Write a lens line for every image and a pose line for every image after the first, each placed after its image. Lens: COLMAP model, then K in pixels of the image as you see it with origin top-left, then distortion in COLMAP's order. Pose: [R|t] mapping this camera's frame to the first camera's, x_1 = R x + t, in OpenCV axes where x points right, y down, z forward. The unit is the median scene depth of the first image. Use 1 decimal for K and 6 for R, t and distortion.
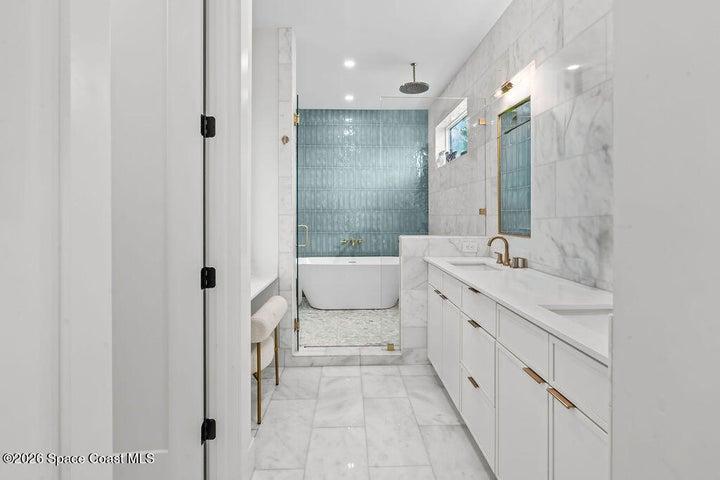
lens RADIAL K [[343.1, 0, 361.2], [0, 343.1, 211.6], [0, 0, 1]] dist [-0.001484, 0.000525]
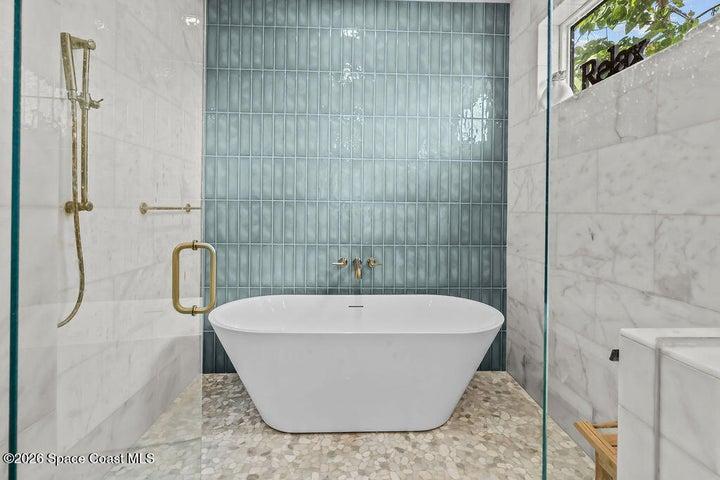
lens RADIAL K [[343.1, 0, 361.2], [0, 343.1, 211.6], [0, 0, 1]] dist [-0.001484, 0.000525]
pose [[0.999911, 0.013260, -0.001113, -0.021034], [-0.013242, 0.999800, 0.014998, 0.005111], [0.001312, -0.014982, 0.999887, 0.542522]]
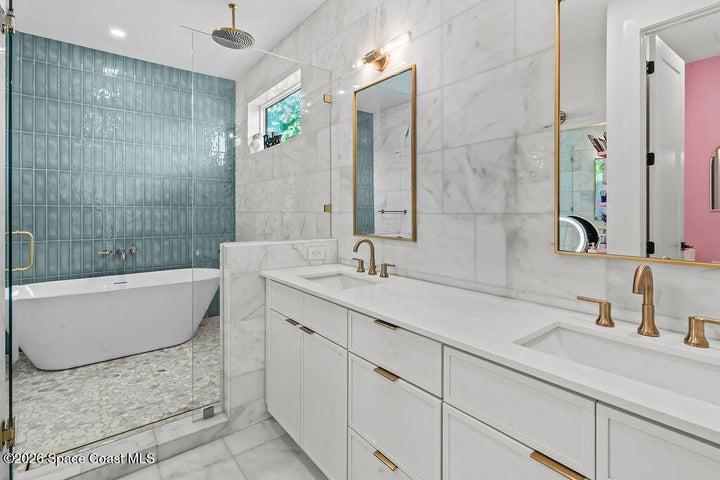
lens RADIAL K [[343.1, 0, 361.2], [0, 343.1, 211.6], [0, 0, 1]] dist [-0.001484, 0.000525]
pose [[0.807817, 0.002638, 0.589427, -0.043684], [-0.006778, 0.999965, 0.004813, 0.002203], [-0.589394, -0.007883, 0.807807, 0.195198]]
